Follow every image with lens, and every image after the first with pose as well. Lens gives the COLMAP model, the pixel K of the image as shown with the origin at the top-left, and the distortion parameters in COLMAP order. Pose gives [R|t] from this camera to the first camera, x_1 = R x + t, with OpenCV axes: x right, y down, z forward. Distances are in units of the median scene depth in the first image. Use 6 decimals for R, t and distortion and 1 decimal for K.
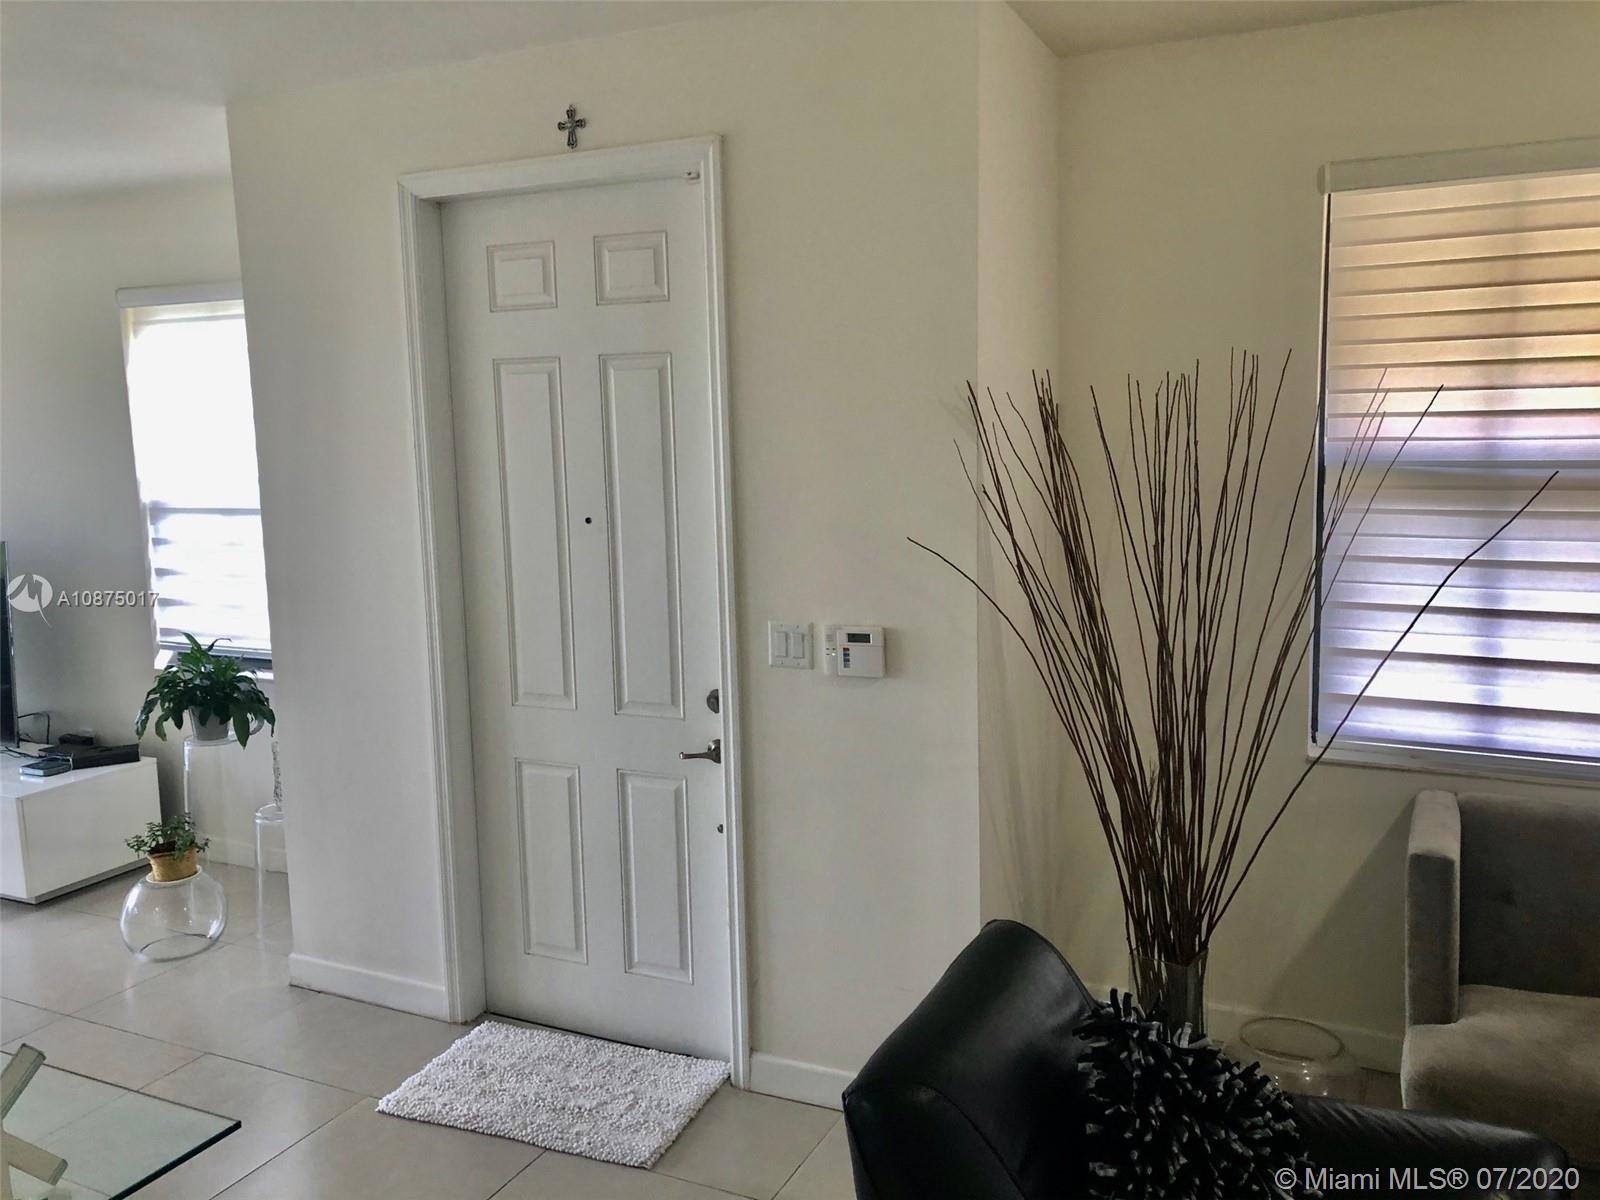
lens RADIAL K [[1297.1, 0, 801.5], [0, 1297.1, 606.9], [0, 0, 1]] dist [0.036768, -0.034562]
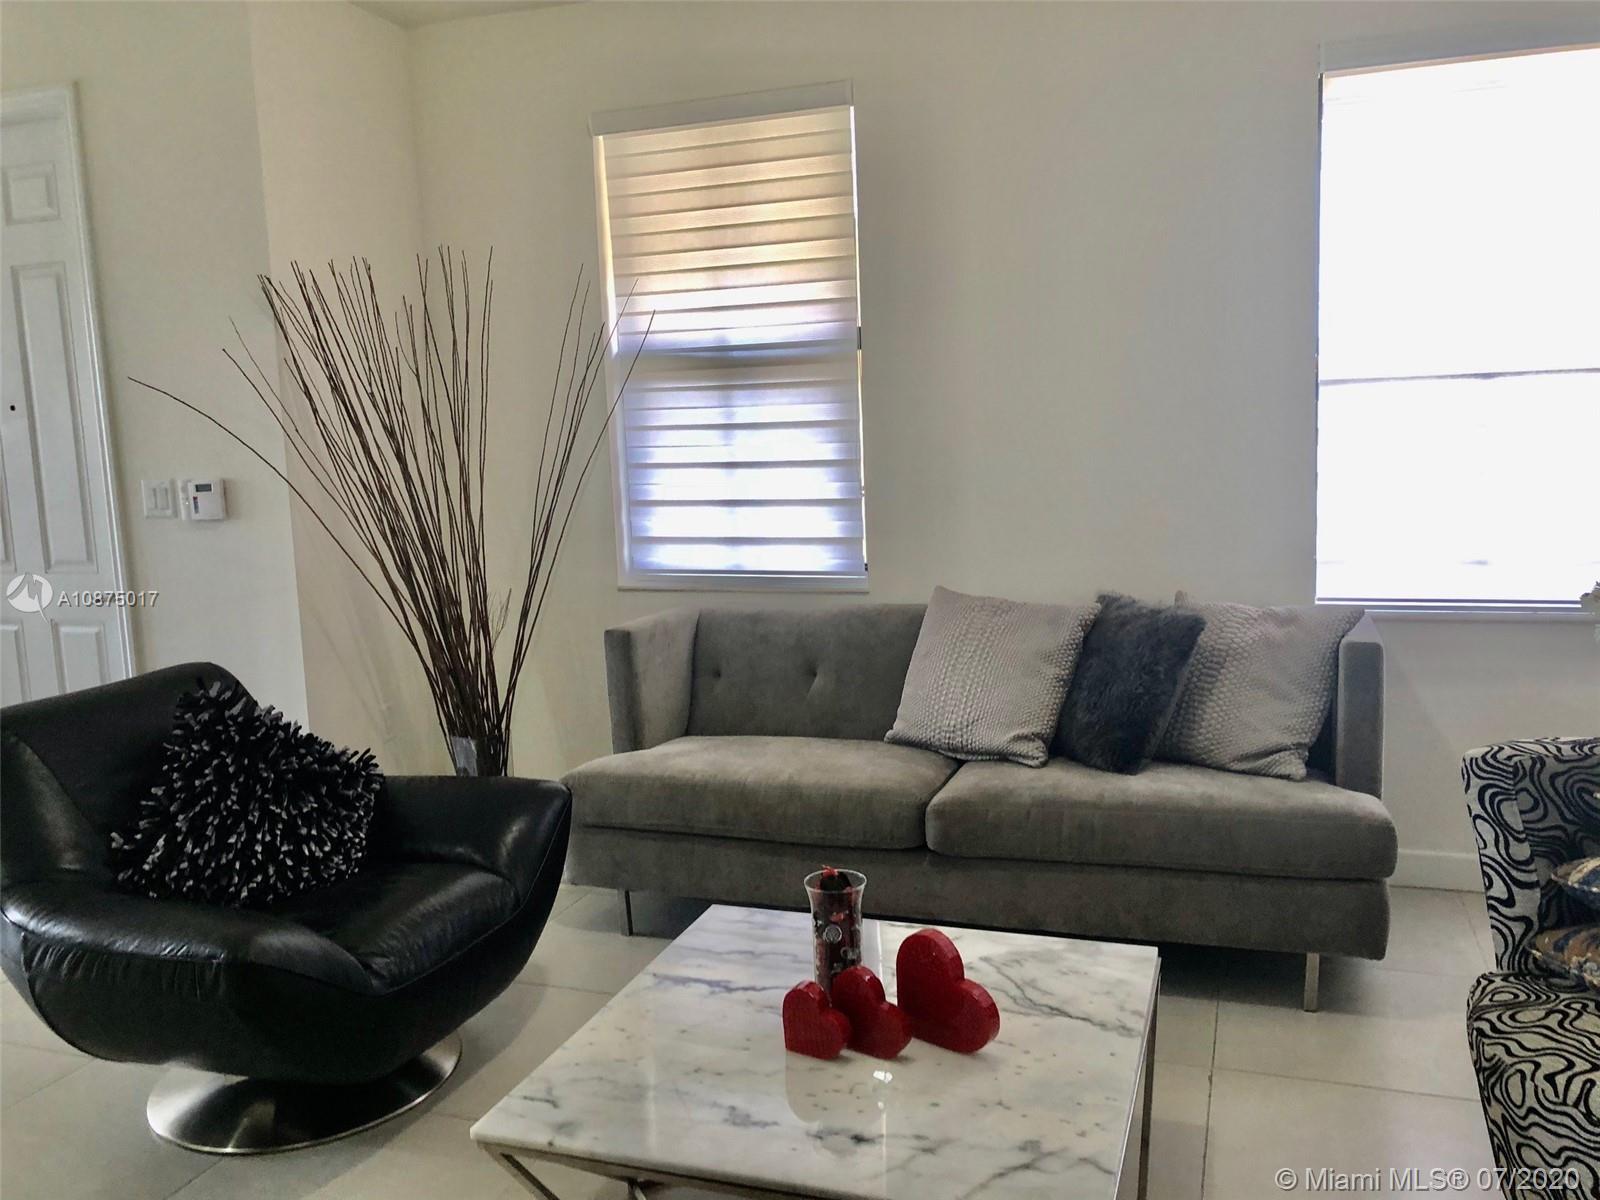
lens RADIAL K [[1297.1, 0, 799.7], [0, 1297.1, 590.9], [0, 0, 1]] dist [0.036768, -0.034562]
pose [[0.993928, -0.027627, 0.106510, 0.462493], [0.029256, 0.999477, -0.013763, 0.152129], [-0.106074, 0.016796, 0.994216, -0.287228]]
